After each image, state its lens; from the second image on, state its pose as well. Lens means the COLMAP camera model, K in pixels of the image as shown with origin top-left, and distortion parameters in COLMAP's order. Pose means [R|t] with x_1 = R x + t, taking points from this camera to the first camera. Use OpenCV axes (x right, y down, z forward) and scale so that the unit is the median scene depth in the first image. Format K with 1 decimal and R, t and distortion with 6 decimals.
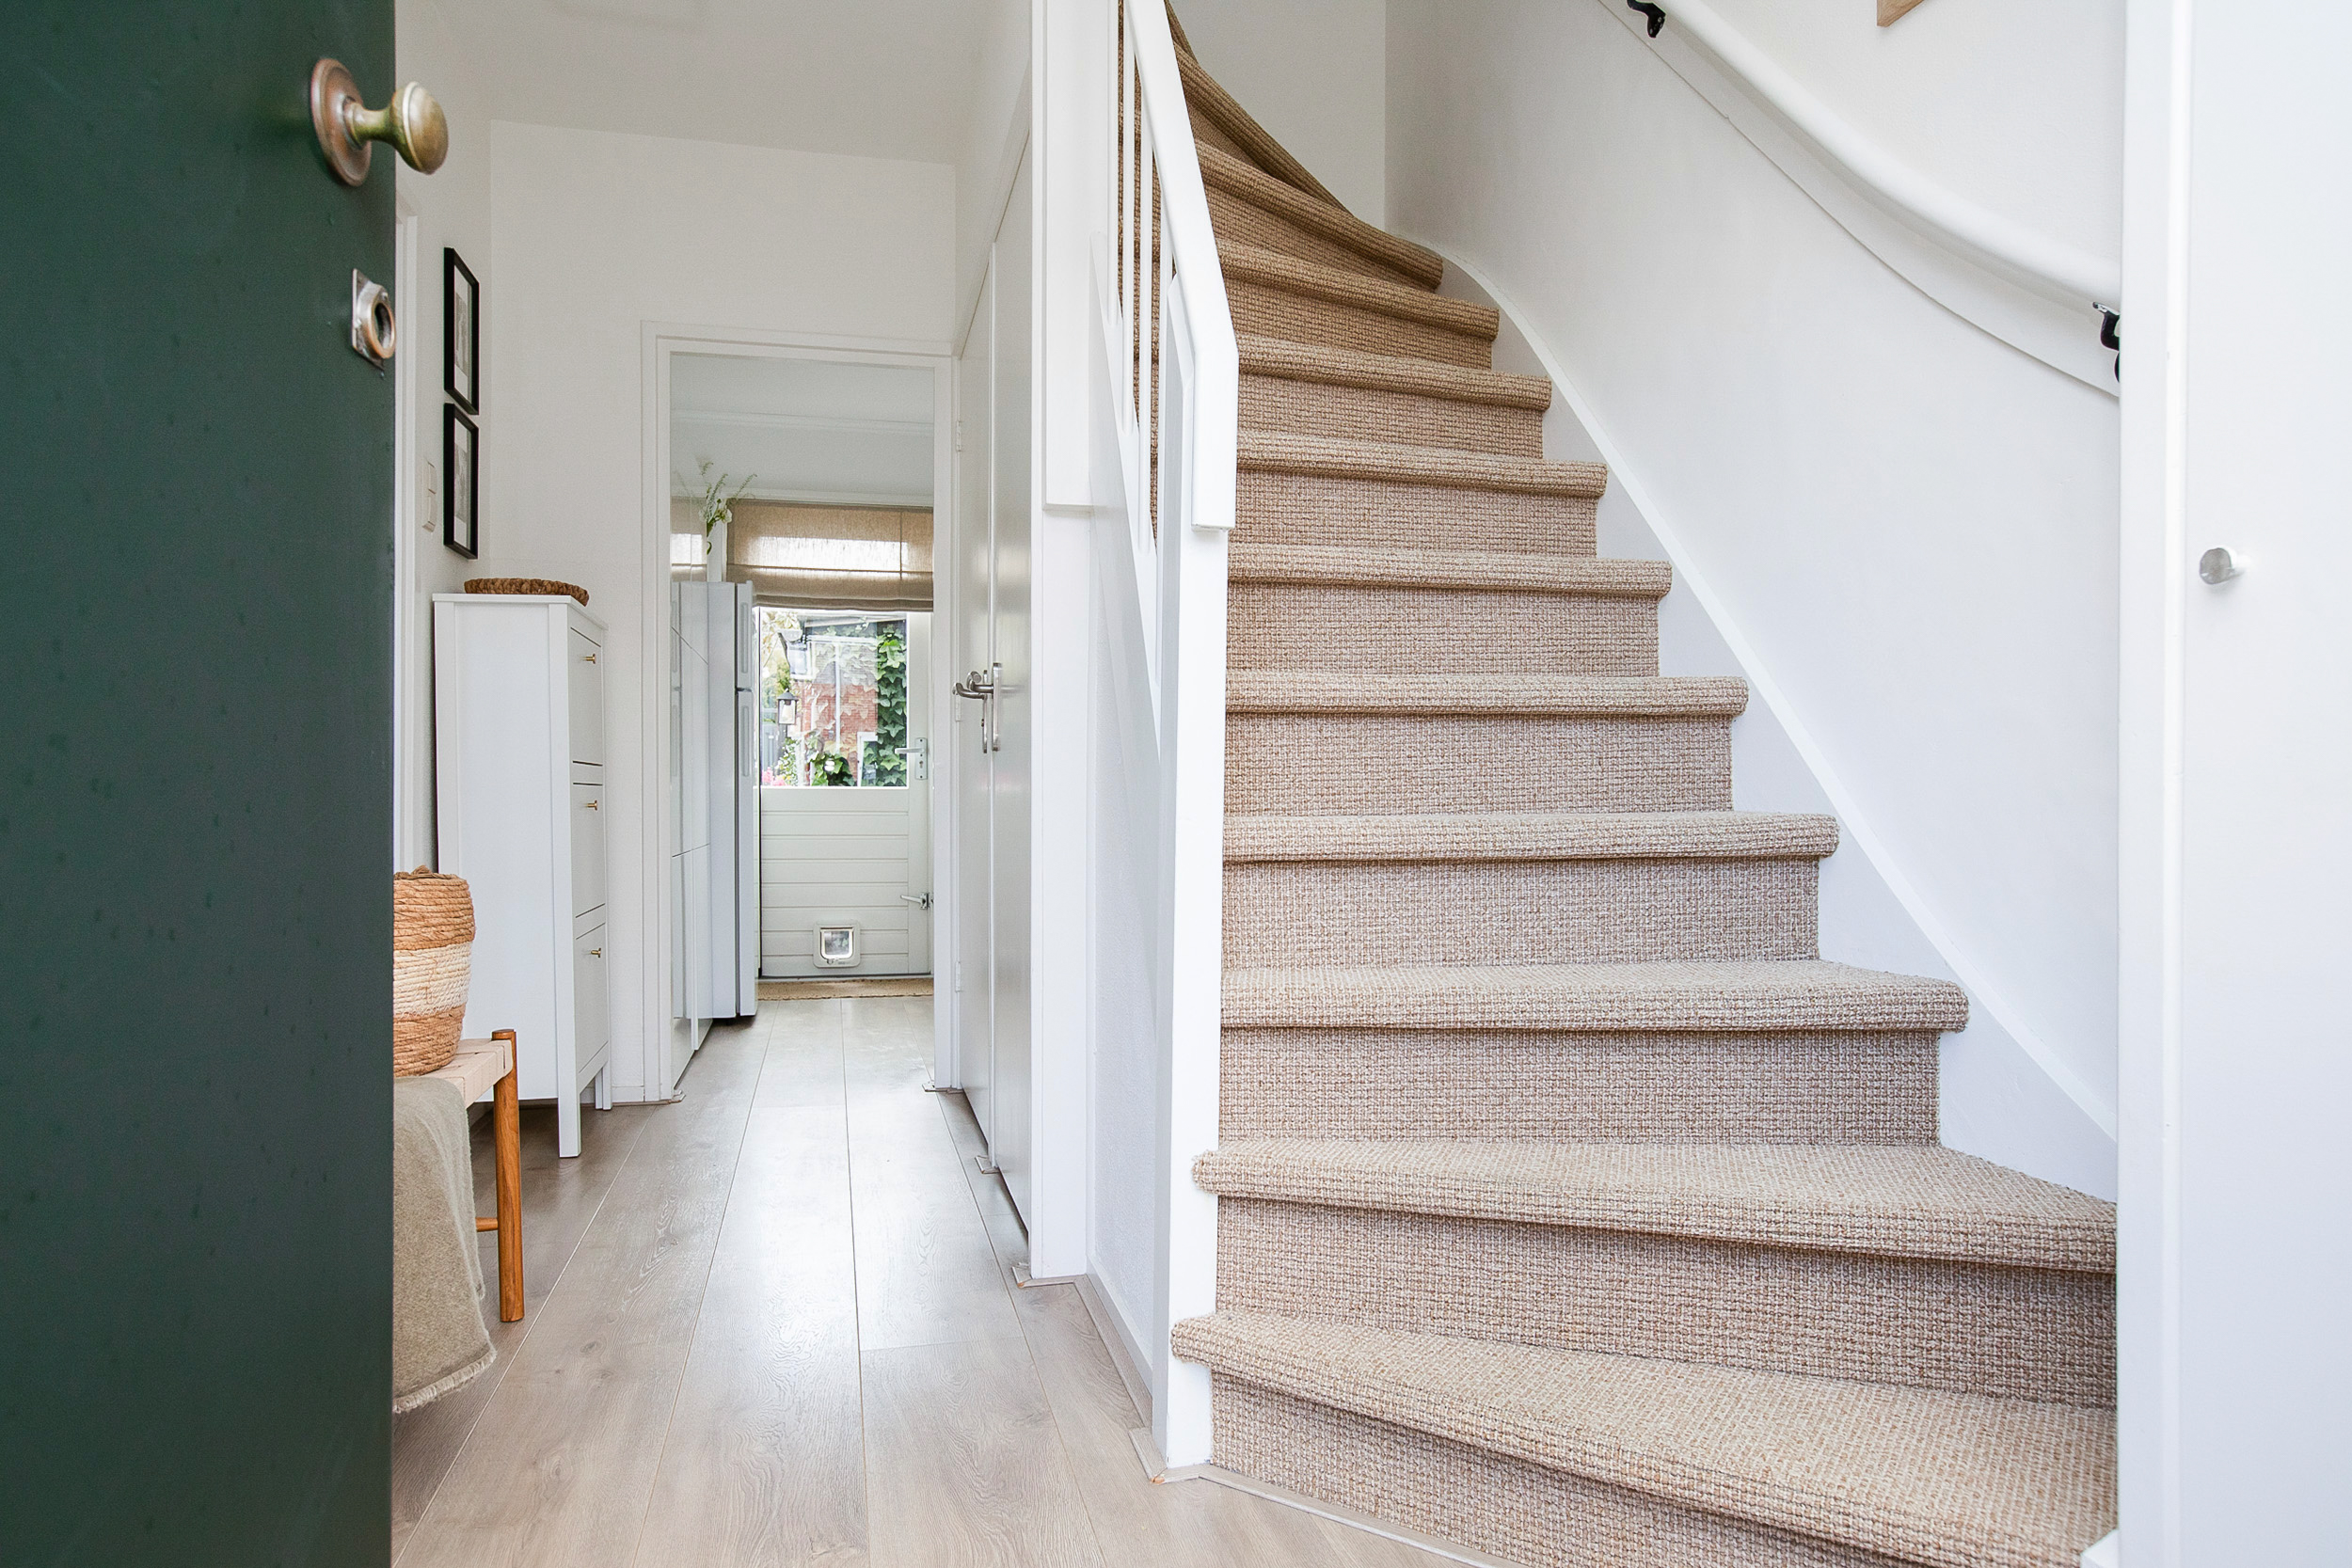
lens RADIAL K [[1511.7, 0, 1131.3], [0, 1511.7, 792.6], [0, 0, 1]] dist [-0.034219, 0.034805]
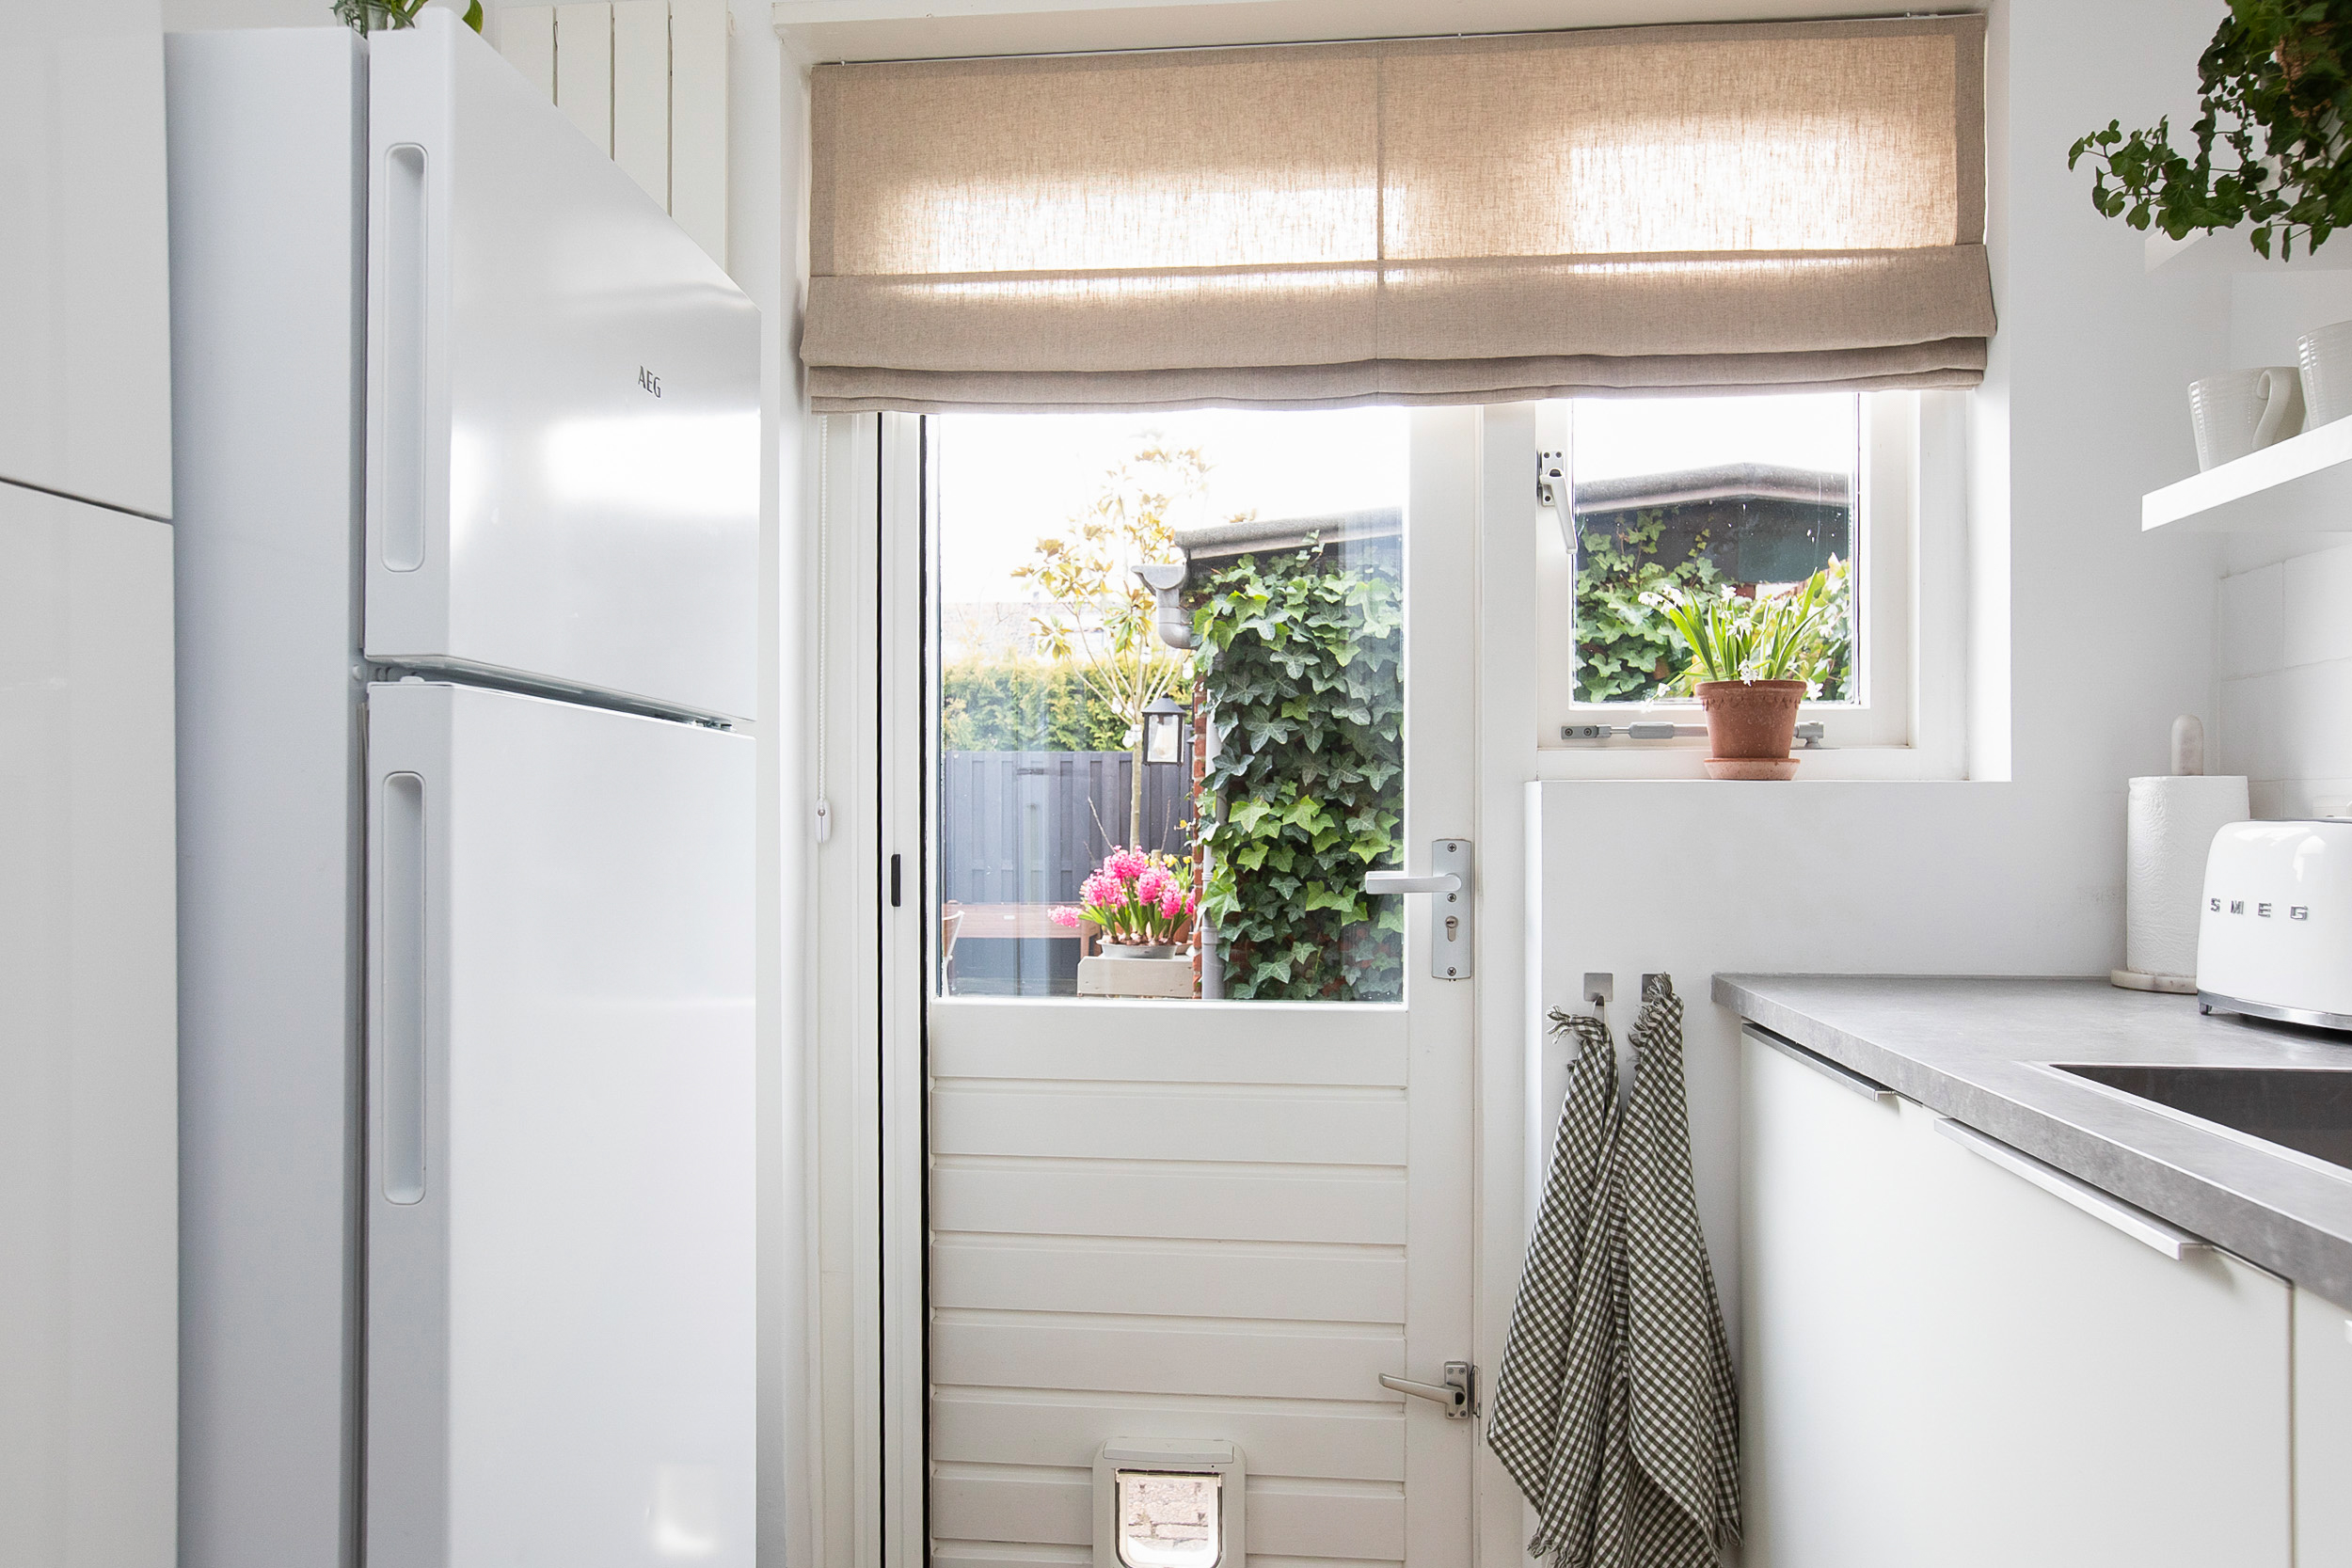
lens RADIAL K [[1581.8, 0, 1180.1], [0, 1581.8, 816.4], [0, 0, 1]] dist [-0.035002, 0.043186]
pose [[0.958396, 0.003222, -0.285424, -0.076985], [-0.001305, 0.999975, 0.006905, -0.032330], [0.285439, -0.006245, 0.958376, 0.520298]]
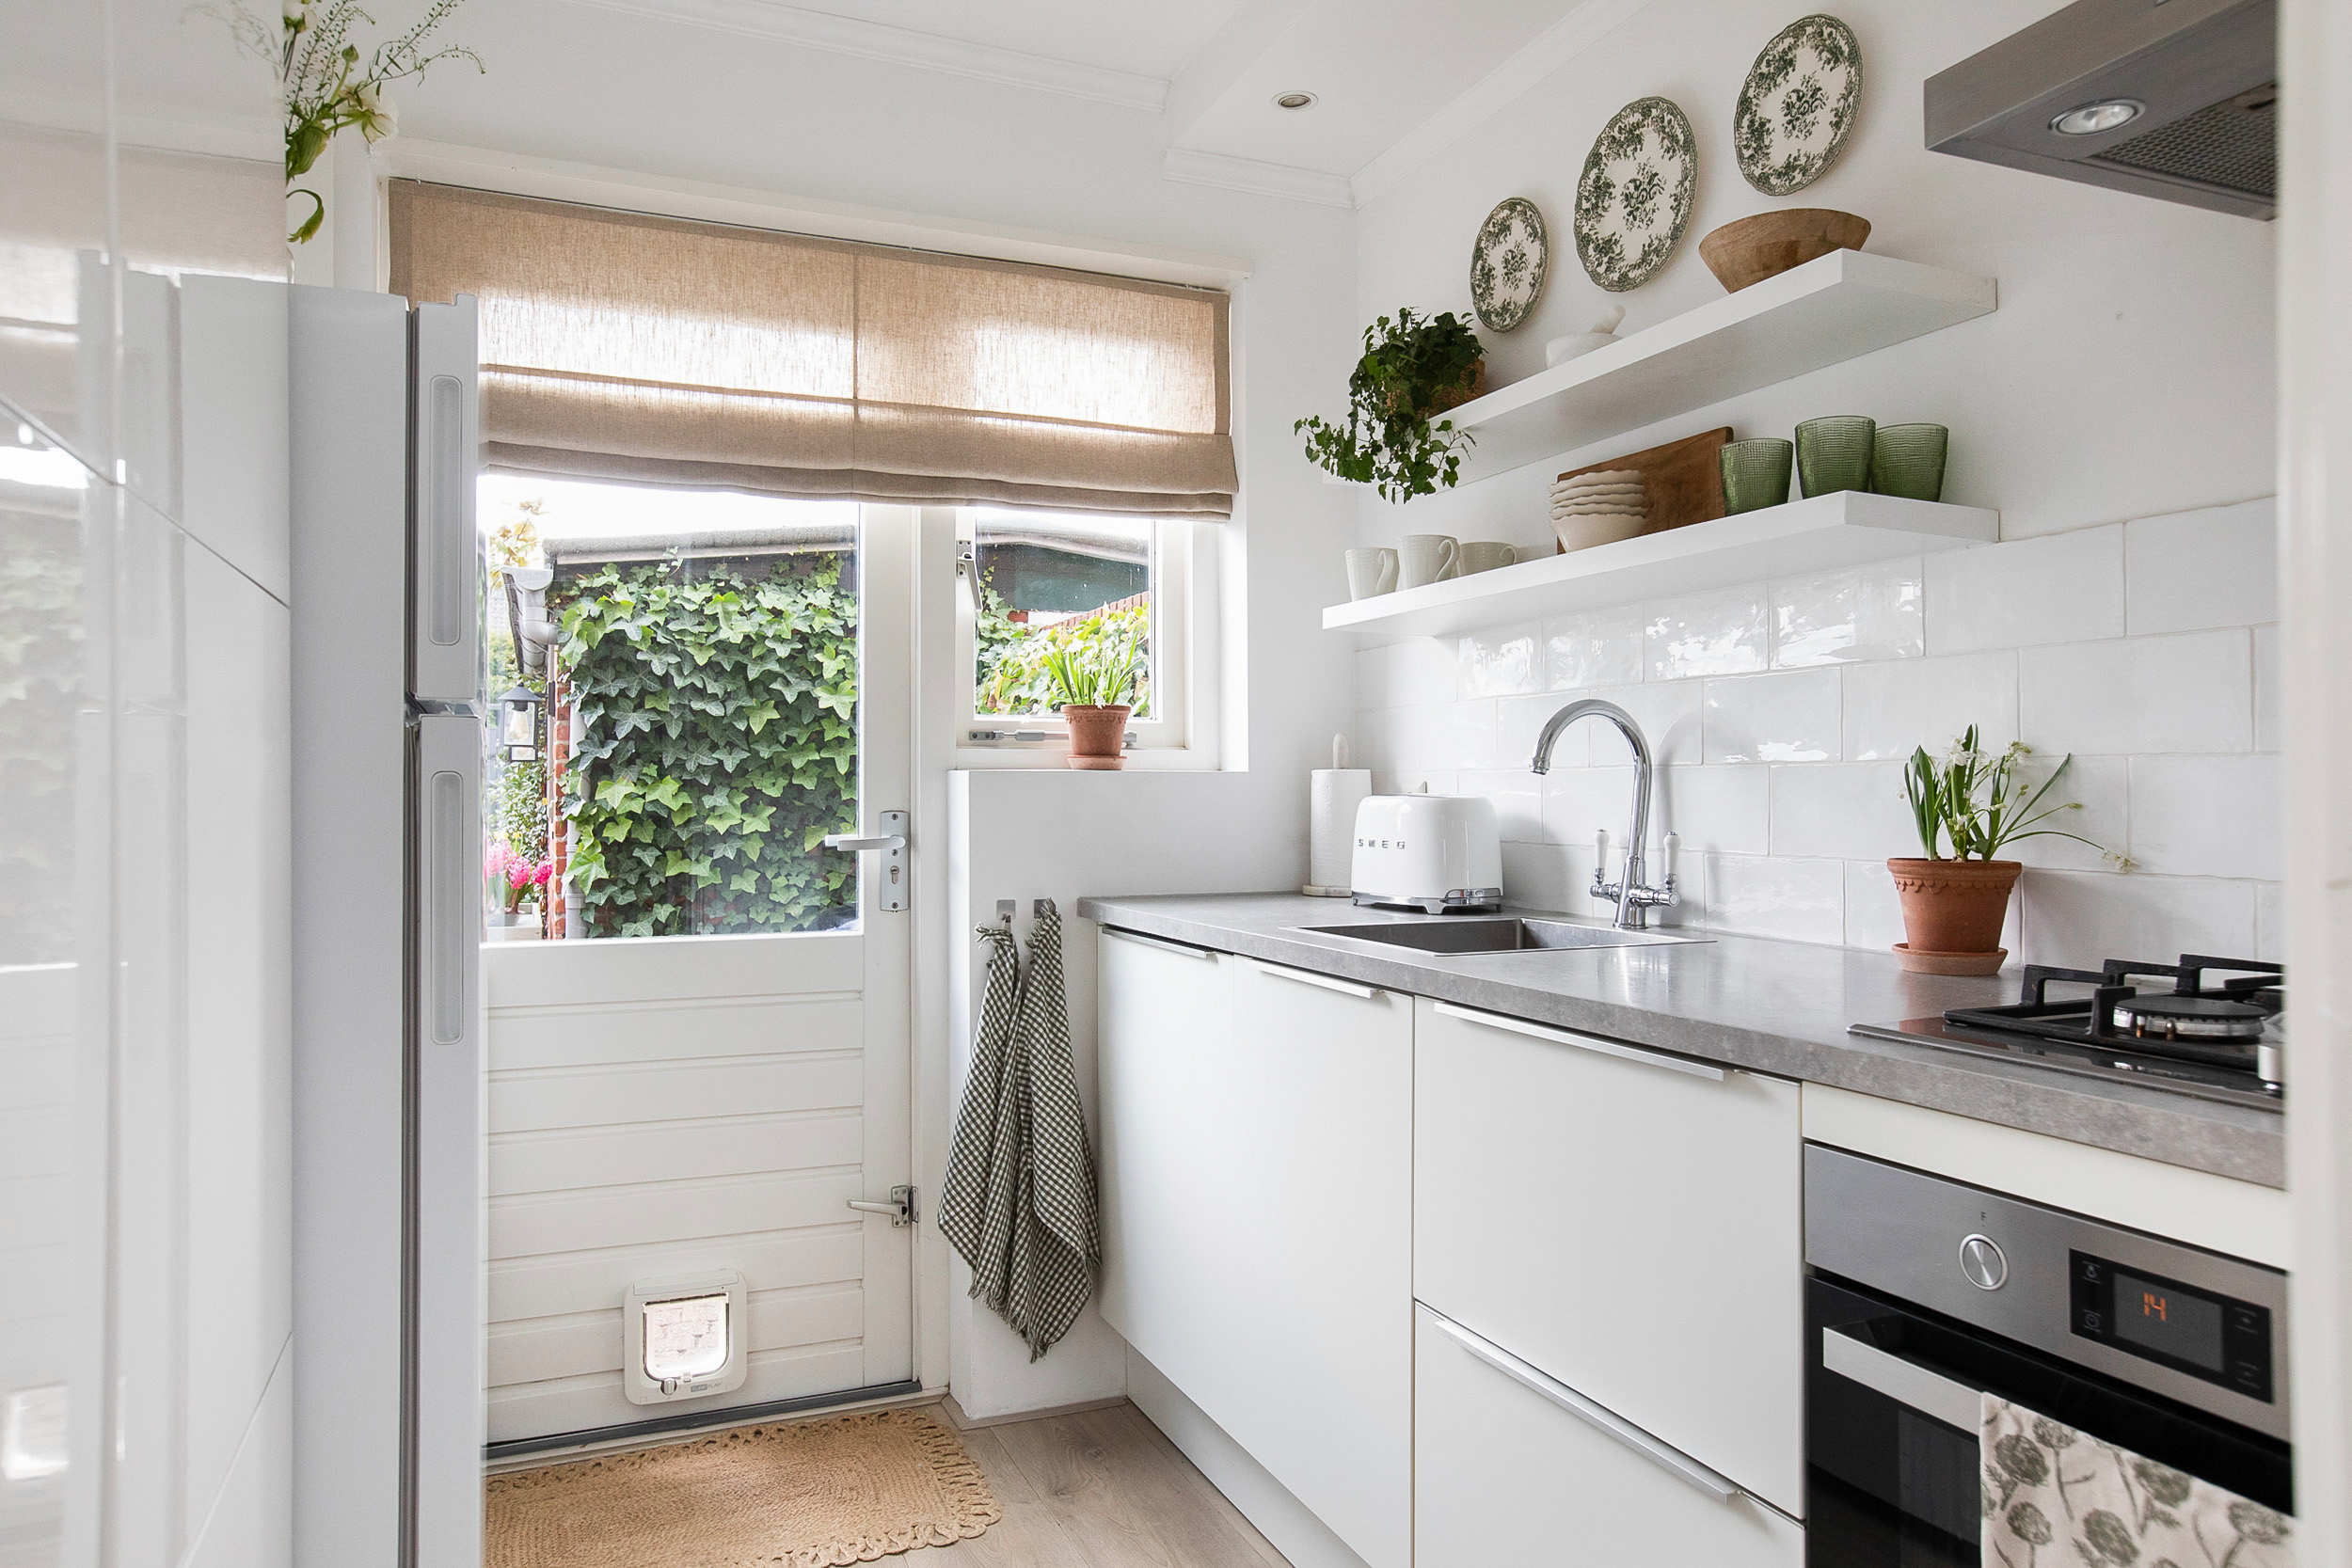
lens RADIAL K [[1511.7, 0, 1169.8], [0, 1511.7, 768.7], [0, 0, 1]] dist [-0.034219, 0.034805]
pose [[0.979529, 0.002201, 0.201291, -0.112226], [-0.000392, 0.999959, -0.009027, -0.033364], [-0.201303, 0.008763, 0.979490, 0.438286]]
